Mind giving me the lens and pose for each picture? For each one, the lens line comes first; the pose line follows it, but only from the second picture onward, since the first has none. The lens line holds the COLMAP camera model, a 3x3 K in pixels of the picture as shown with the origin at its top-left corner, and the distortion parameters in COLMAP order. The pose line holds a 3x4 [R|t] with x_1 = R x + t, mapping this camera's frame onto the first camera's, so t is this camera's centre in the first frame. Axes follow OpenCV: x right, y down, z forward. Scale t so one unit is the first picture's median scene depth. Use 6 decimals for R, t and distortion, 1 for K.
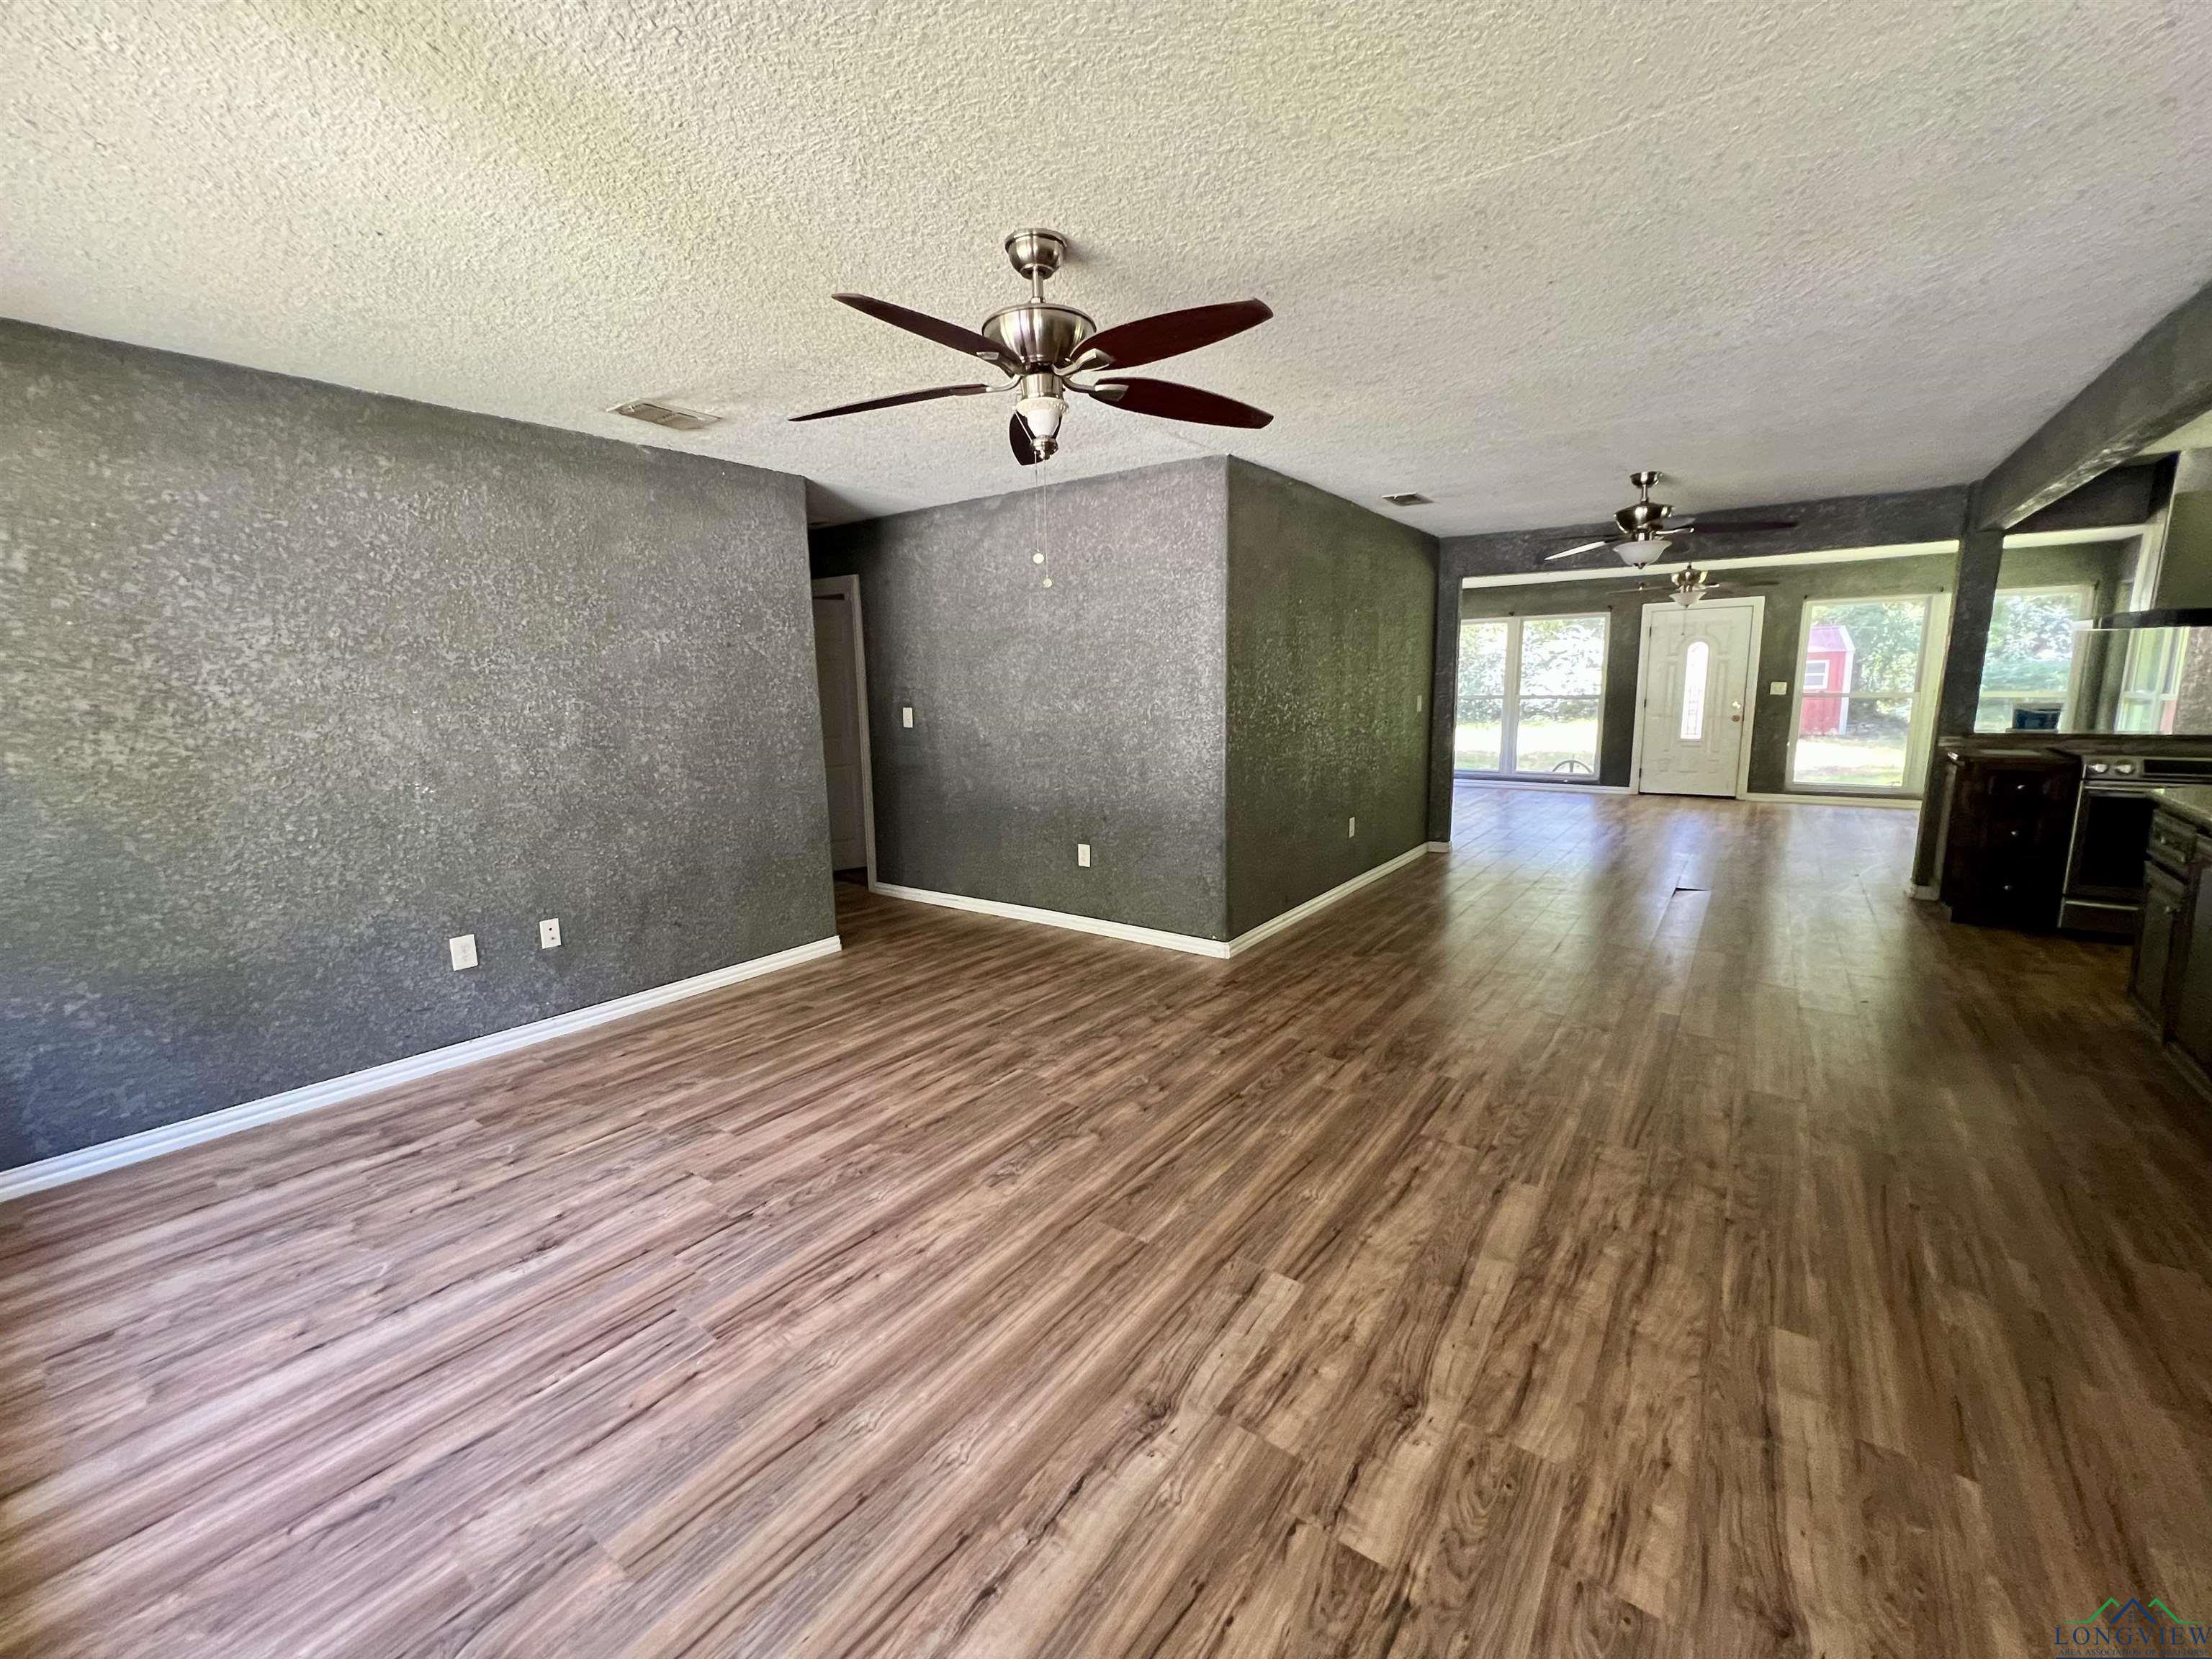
lens RADIAL K [[890.5, 0, 1103.2], [0, 890.5, 826.4], [0, 0, 1]] dist [-0.001863, 0.000773]
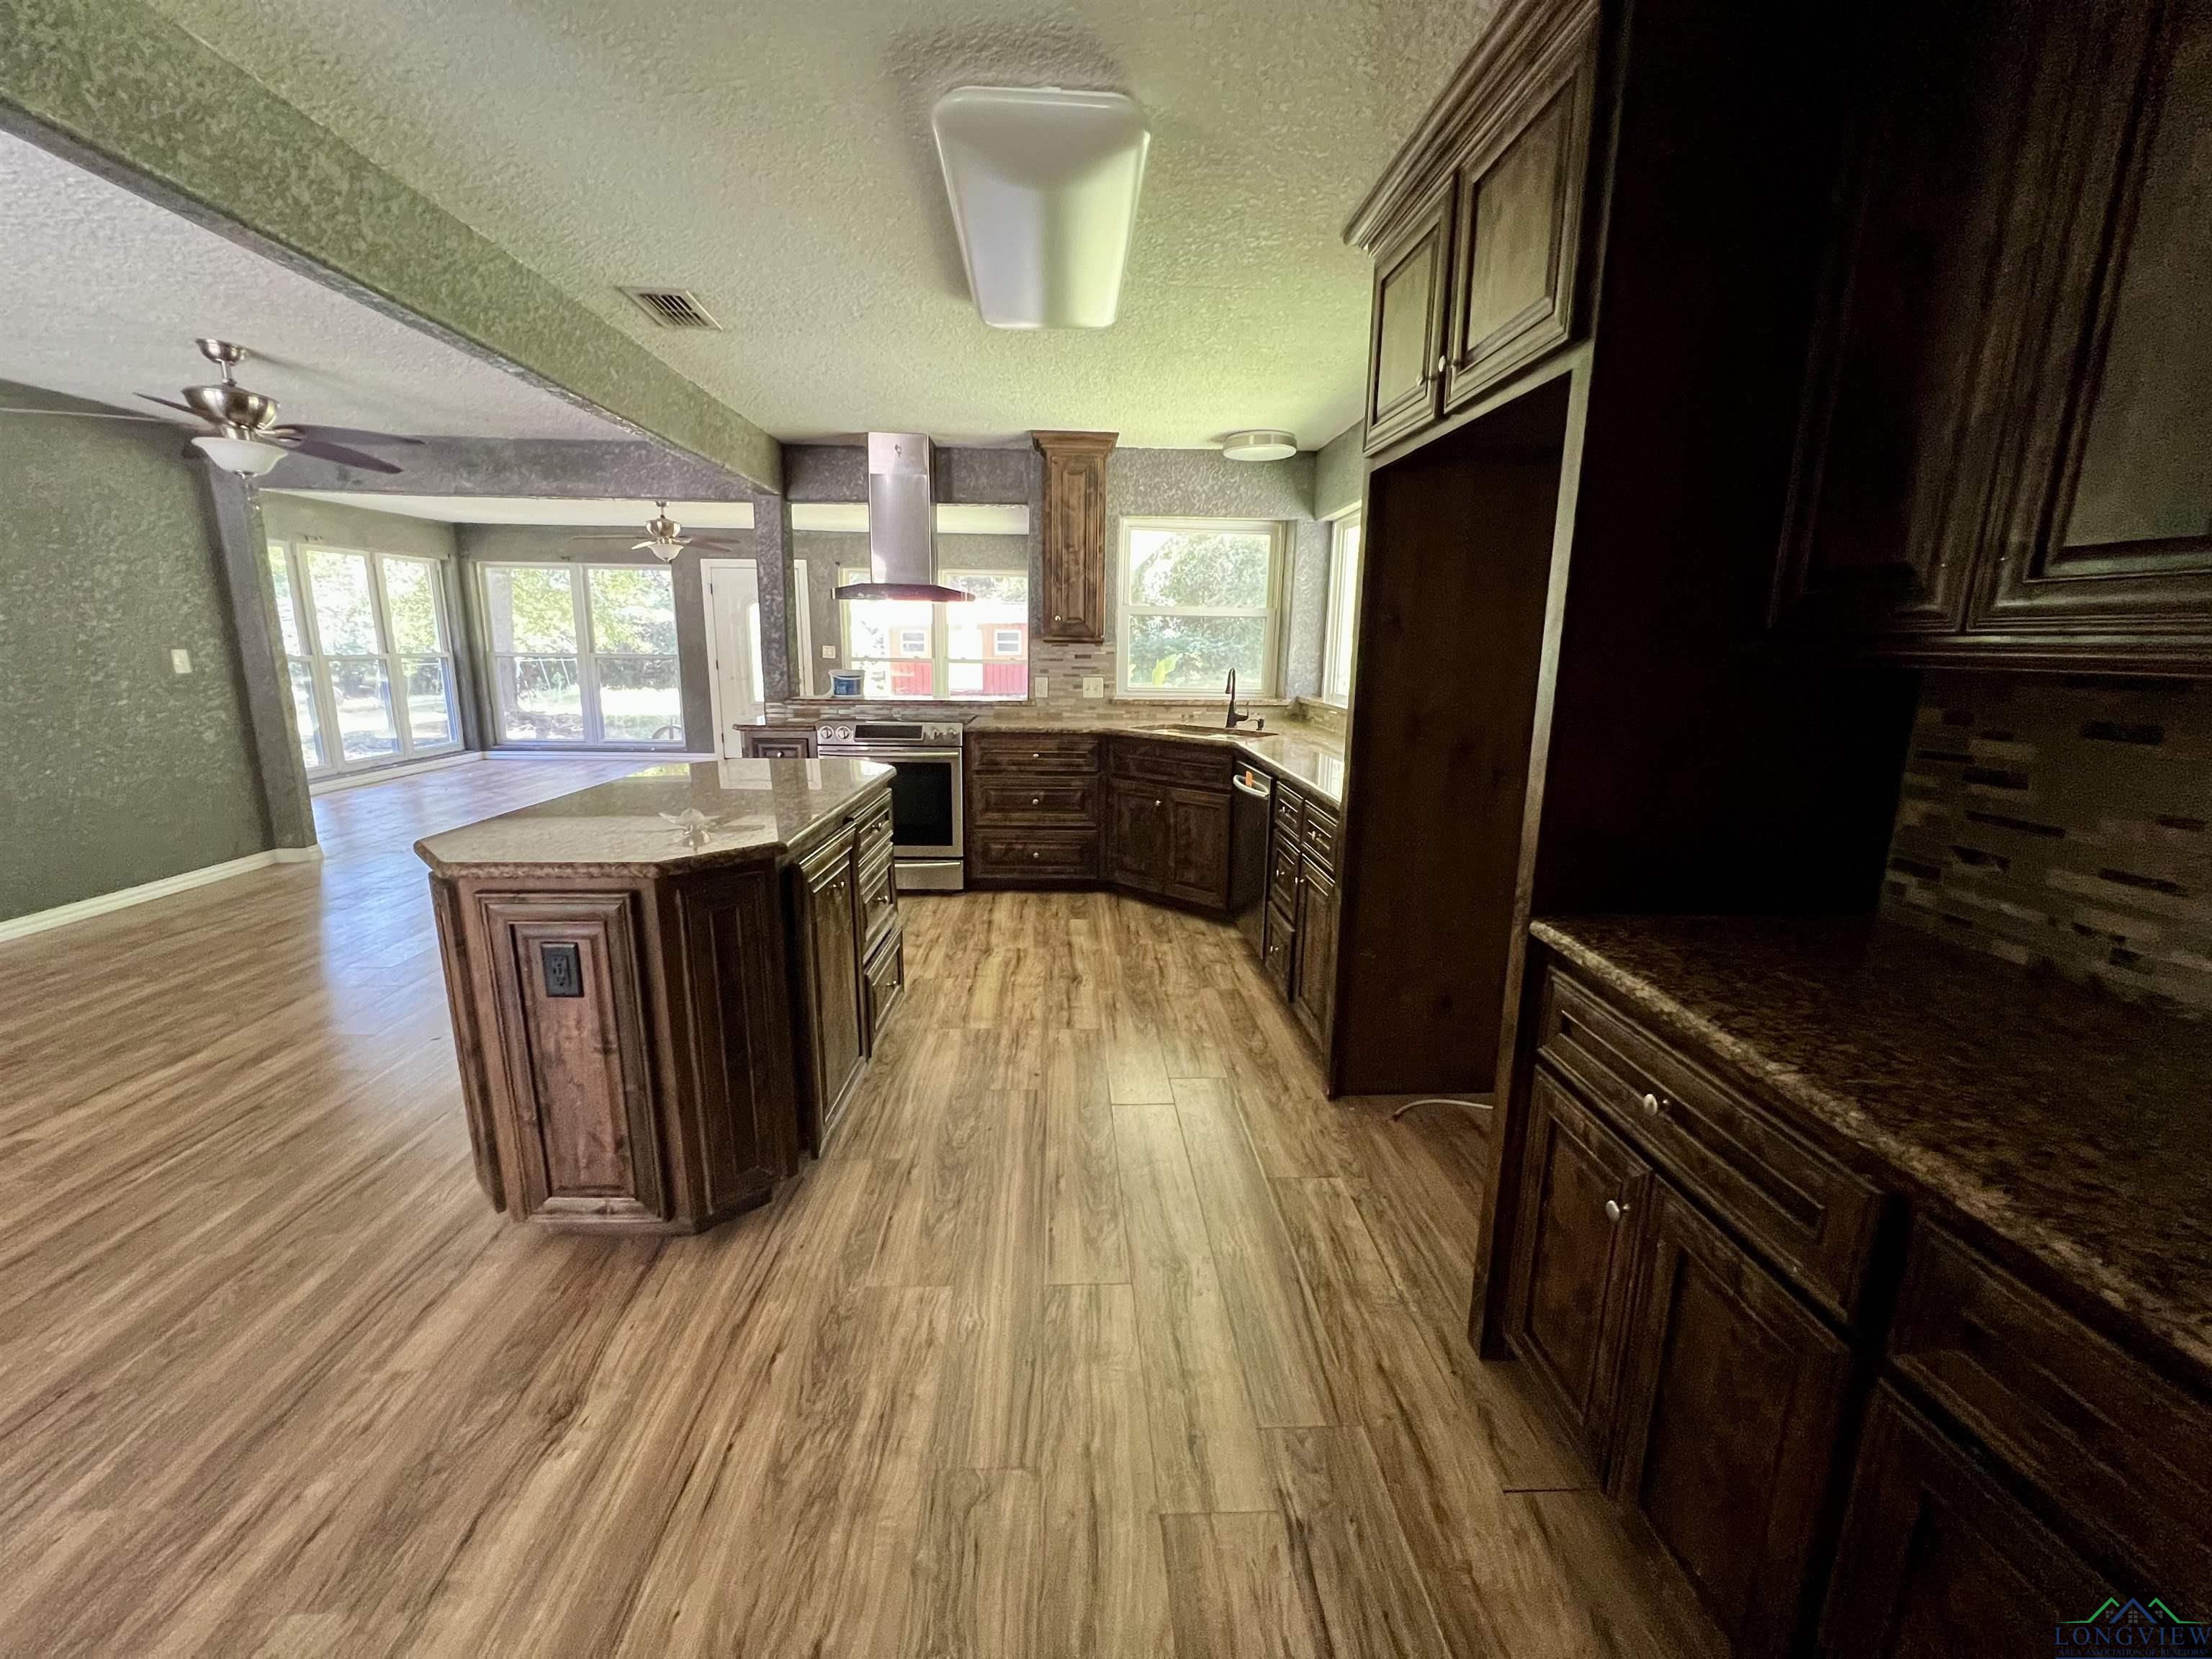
lens RADIAL K [[890.6, 0, 1106.0], [0, 890.6, 829.5], [0, 0, 1]] dist [-0.003243, -0.000073]
pose [[0.773109, -0.101675, 0.626071, 0.958613], [0.070457, 0.994726, 0.074541, -0.012767], [-0.630348, -0.013517, 0.776195, -0.017886]]
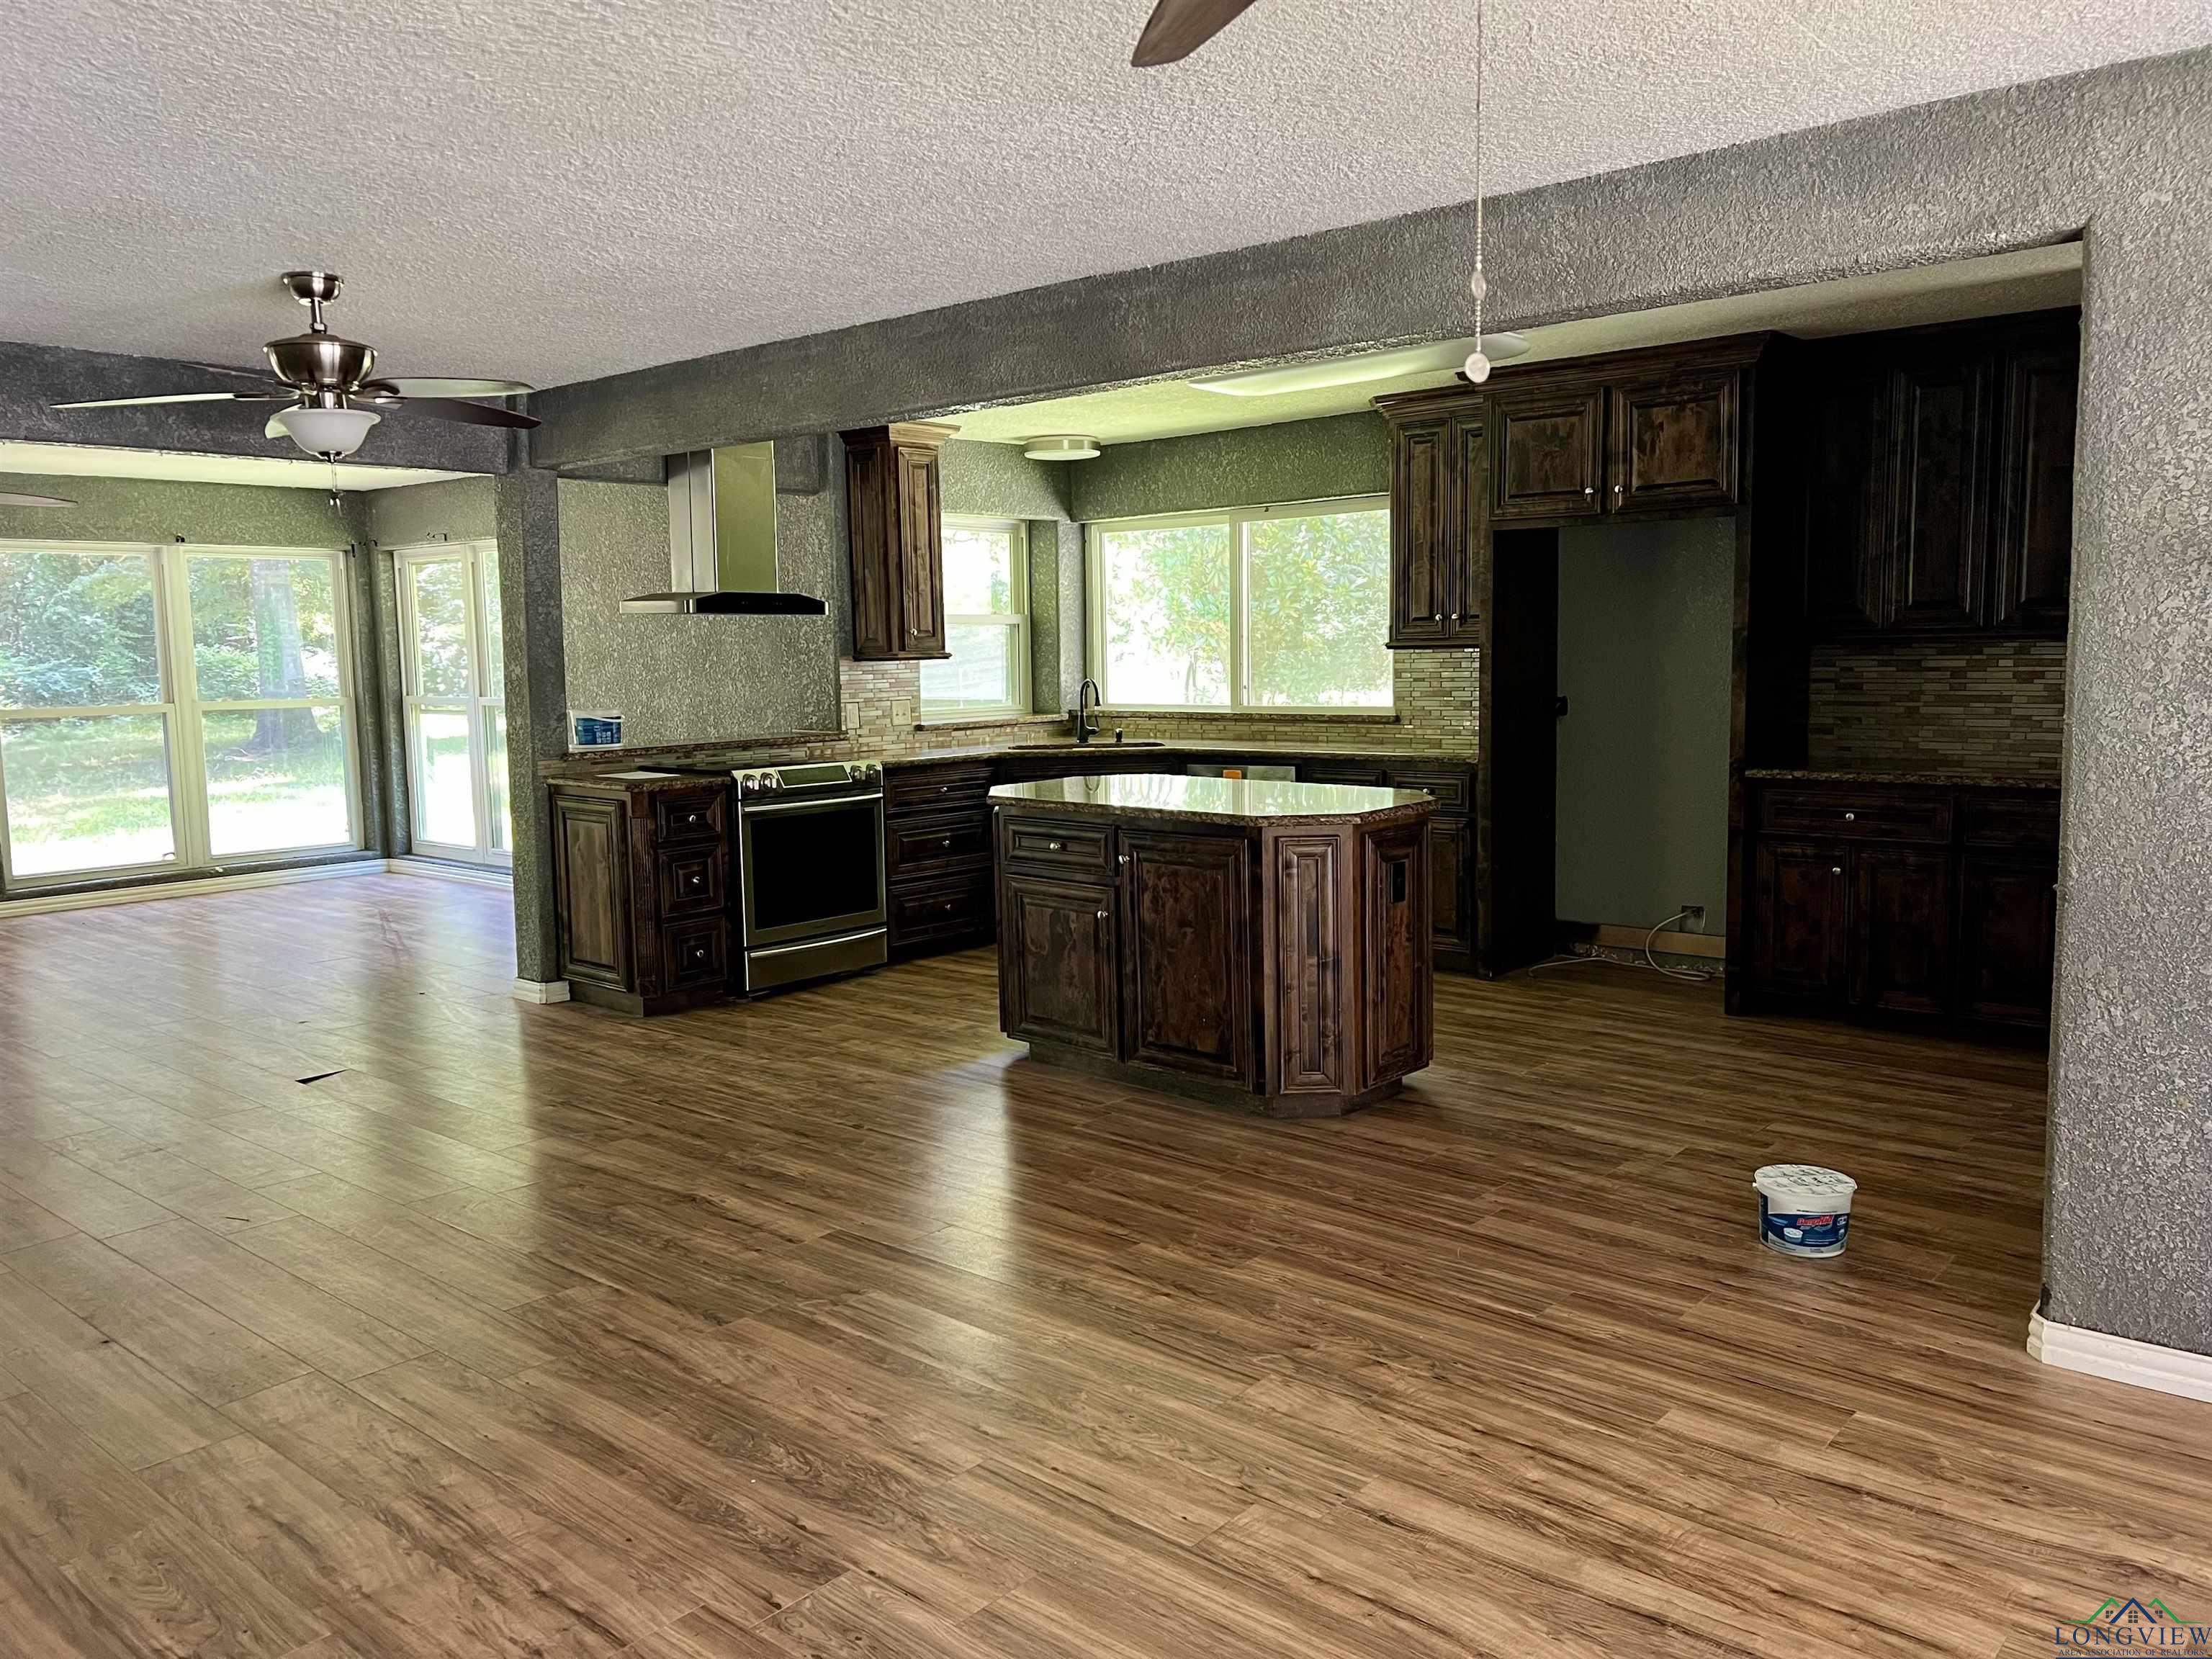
lens RADIAL K [[1659.1, 0, 1109.0], [0, 1659.1, 833.6], [0, 0, 1]] dist [0.021358, -0.003914]
pose [[0.078685, -0.097449, 0.992125, -0.466210], [0.175024, 0.981103, 0.082486, -0.120508], [-0.981415, 0.167155, 0.094254, 0.739032]]
